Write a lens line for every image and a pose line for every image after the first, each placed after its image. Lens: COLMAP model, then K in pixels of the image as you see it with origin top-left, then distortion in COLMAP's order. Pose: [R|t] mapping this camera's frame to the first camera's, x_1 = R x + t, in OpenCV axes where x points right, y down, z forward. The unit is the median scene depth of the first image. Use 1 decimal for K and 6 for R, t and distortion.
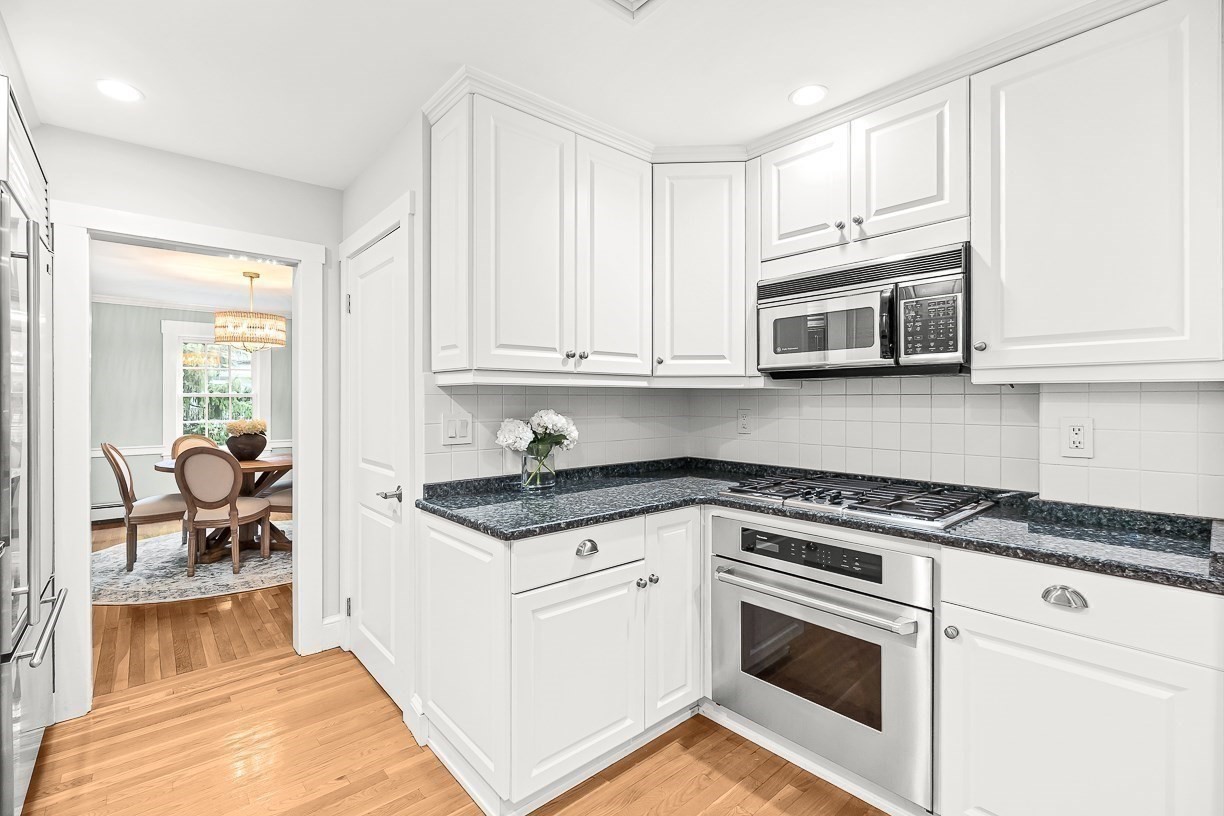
lens RADIAL K [[551.5, 0, 608.3], [0, 551.5, 398.4], [0, 0, 1]] dist [0.000118, -0.000080]
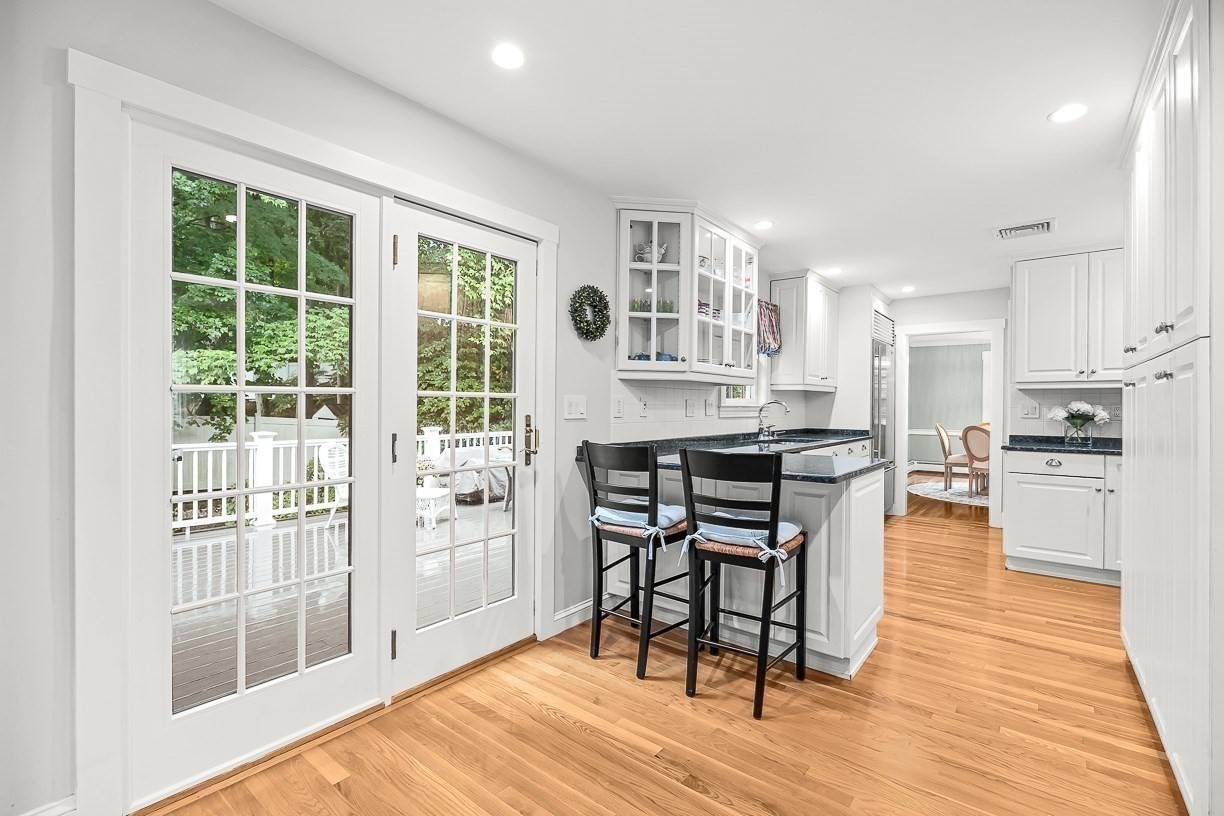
lens RADIAL K [[542.2, 0, 612.0], [0, 542.2, 408.0], [0, 0, 1]] dist [-0.002137, 0.000143]
pose [[0.191445, 0.007012, -0.981478, 1.391290], [-0.009559, 0.999940, 0.005280, 0.049228], [0.981457, 0.008371, 0.191501, -0.908790]]
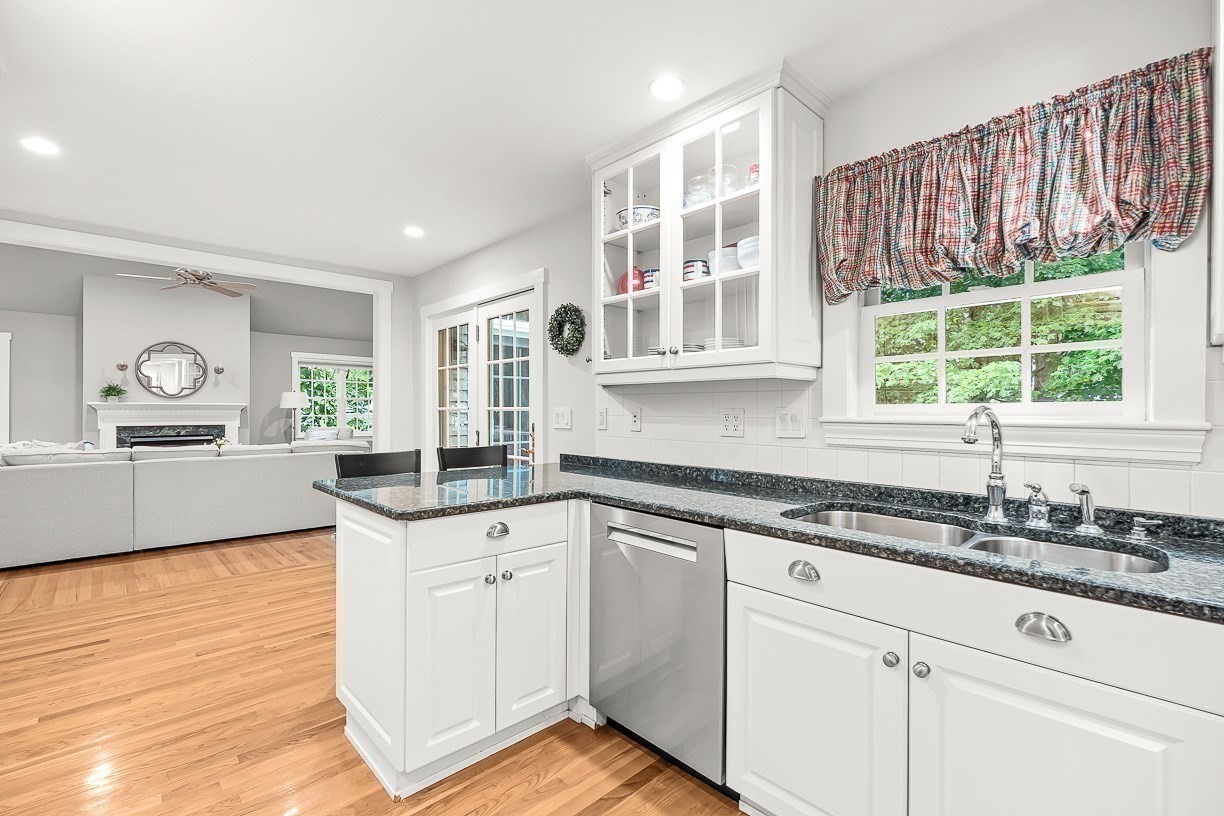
lens RADIAL K [[543.4, 0, 608.8], [0, 543.4, 404.1], [0, 0, 1]] dist [-0.000585, 0.000000]
pose [[-0.998879, -0.001924, -0.047290, 0.033816], [-0.001598, 0.999975, -0.006913, 0.028385], [0.047302, -0.006829, -0.998857, 0.713764]]
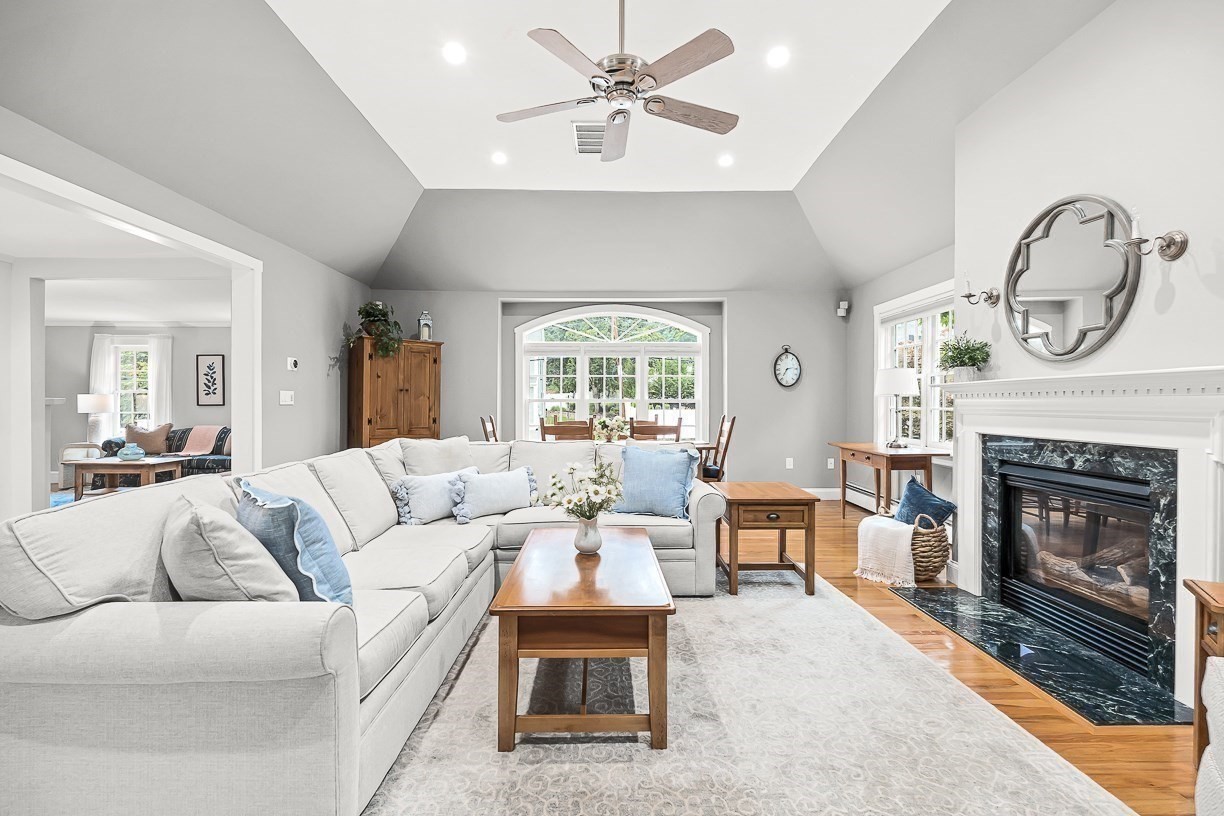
lens RADIAL K [[584.5, 0, 613.5], [0, 584.5, 402.0], [0, 0, 1]] dist [0.012895, -0.000306]
pose [[0.649048, 0.004417, 0.760734, 1.021230], [-0.000526, 0.999986, -0.005358, 0.068136], [-0.760747, 0.003077, 0.649041, -3.021217]]
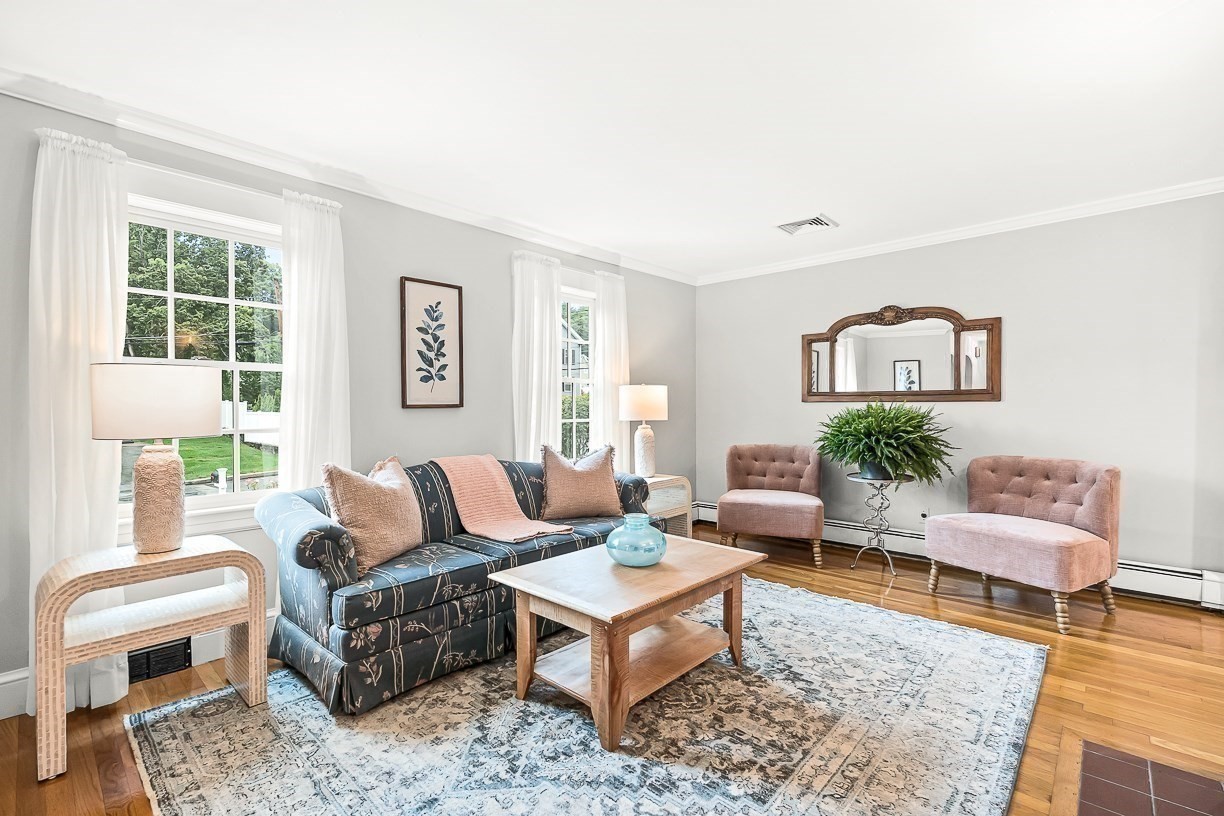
lens RADIAL K [[537.6, 0, 611.8], [0, 537.6, 412.5], [0, 0, 1]] dist [-0.002472, 0.000123]
pose [[-0.116543, -0.013432, 0.993095, 0.757225], [0.002505, 0.999901, 0.013818, 0.067540], [-0.993182, 0.004098, -0.116498, 1.157162]]
